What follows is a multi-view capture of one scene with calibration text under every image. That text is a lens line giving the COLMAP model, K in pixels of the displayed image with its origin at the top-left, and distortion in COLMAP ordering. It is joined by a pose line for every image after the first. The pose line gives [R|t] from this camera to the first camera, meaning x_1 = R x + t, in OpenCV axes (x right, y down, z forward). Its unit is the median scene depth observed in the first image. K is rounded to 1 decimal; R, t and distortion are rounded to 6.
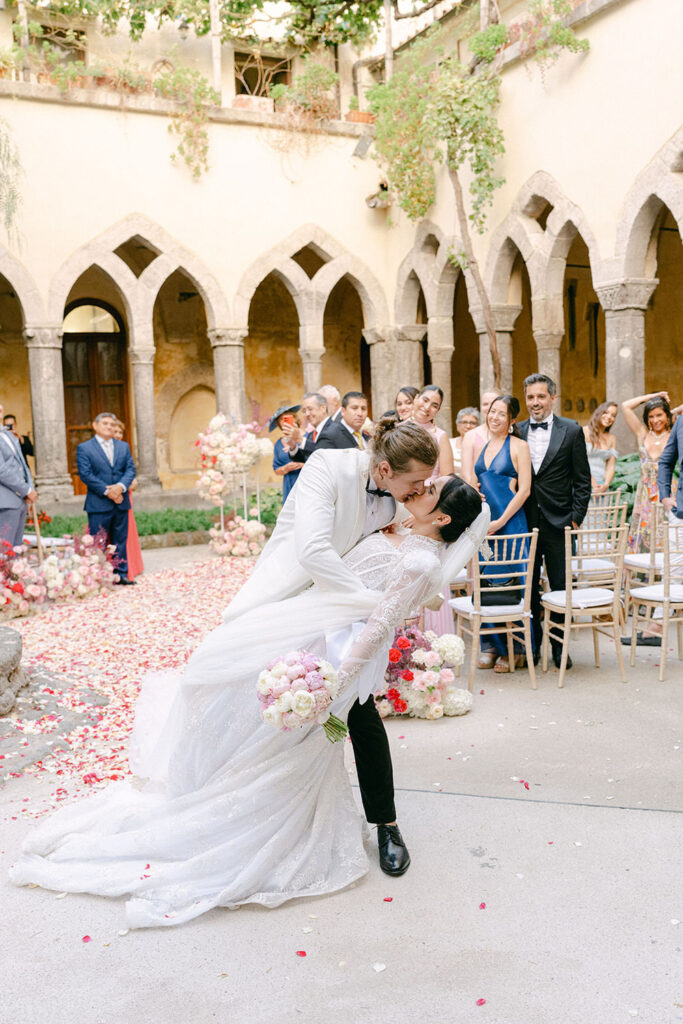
lens RADIAL K [[1013.3, 0, 391.1], [0, 1013.3, 511.8], [0, 0, 1]] dist [0.000715, -0.002672]
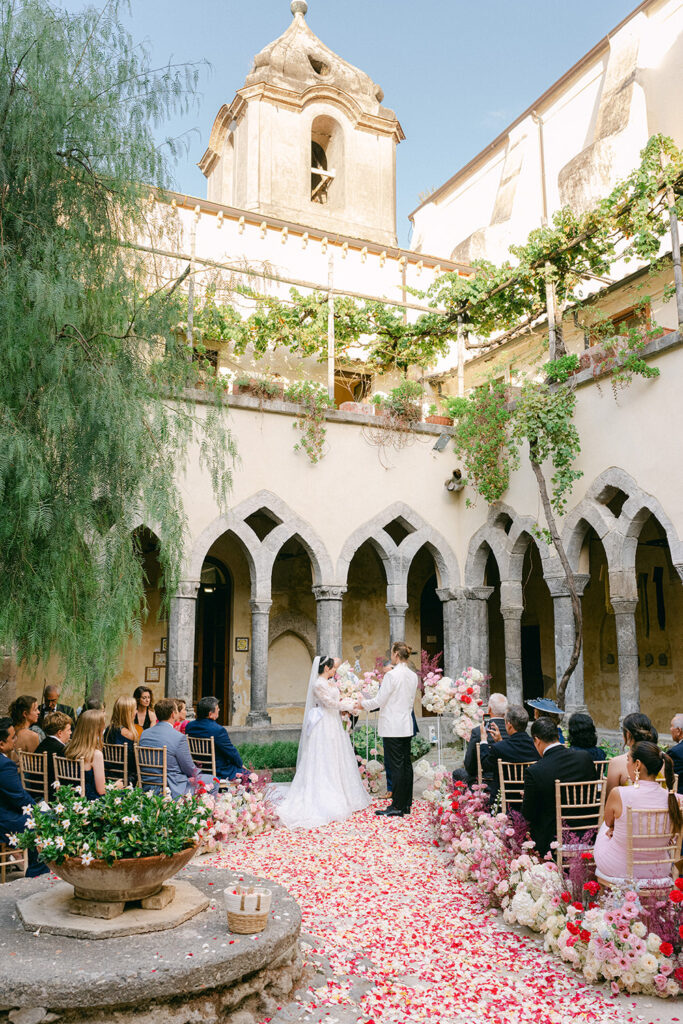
lens RADIAL K [[845.2, 0, 341.5], [0, 845.2, 512.0], [0, 0, 1]] dist [0.005252, -0.006993]
pose [[0.999208, 0.028023, -0.028242, -0.127679], [-0.034266, 0.966869, -0.252961, -0.015375], [0.020218, 0.253729, 0.967064, 0.026137]]
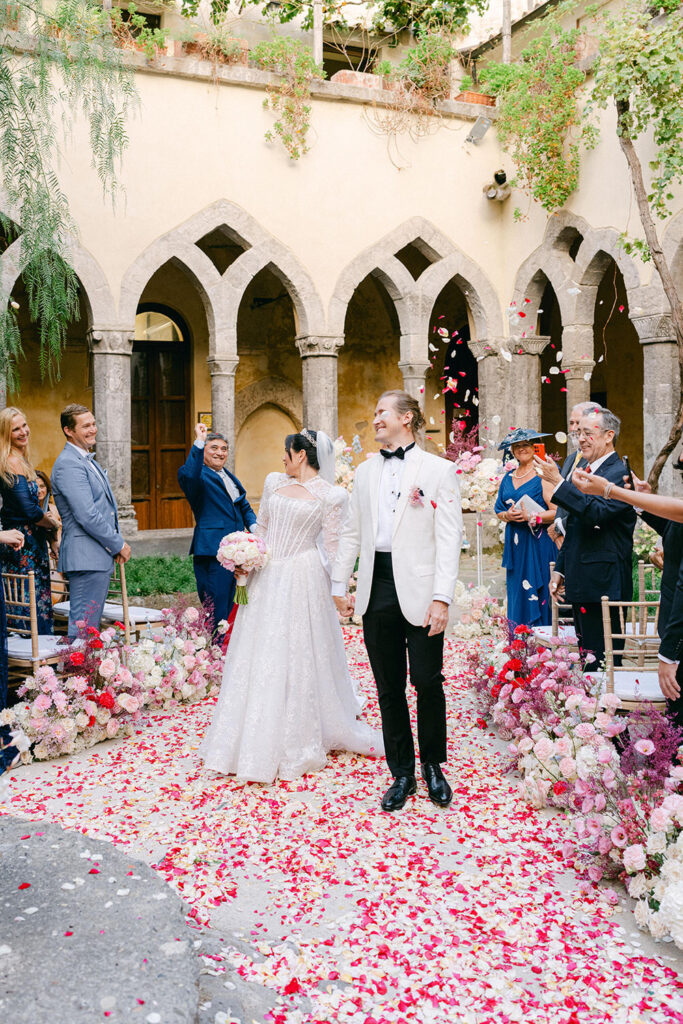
lens RADIAL K [[941.8, 0, 293.2], [0, 941.8, 438.1], [0, 0, 1]] dist [-0.001159, -0.011619]
pose [[0.996307, 0.021191, -0.083210, -0.121538], [-0.028770, 0.995438, -0.090966, -0.025191], [0.080903, 0.093024, 0.992372, 0.235745]]
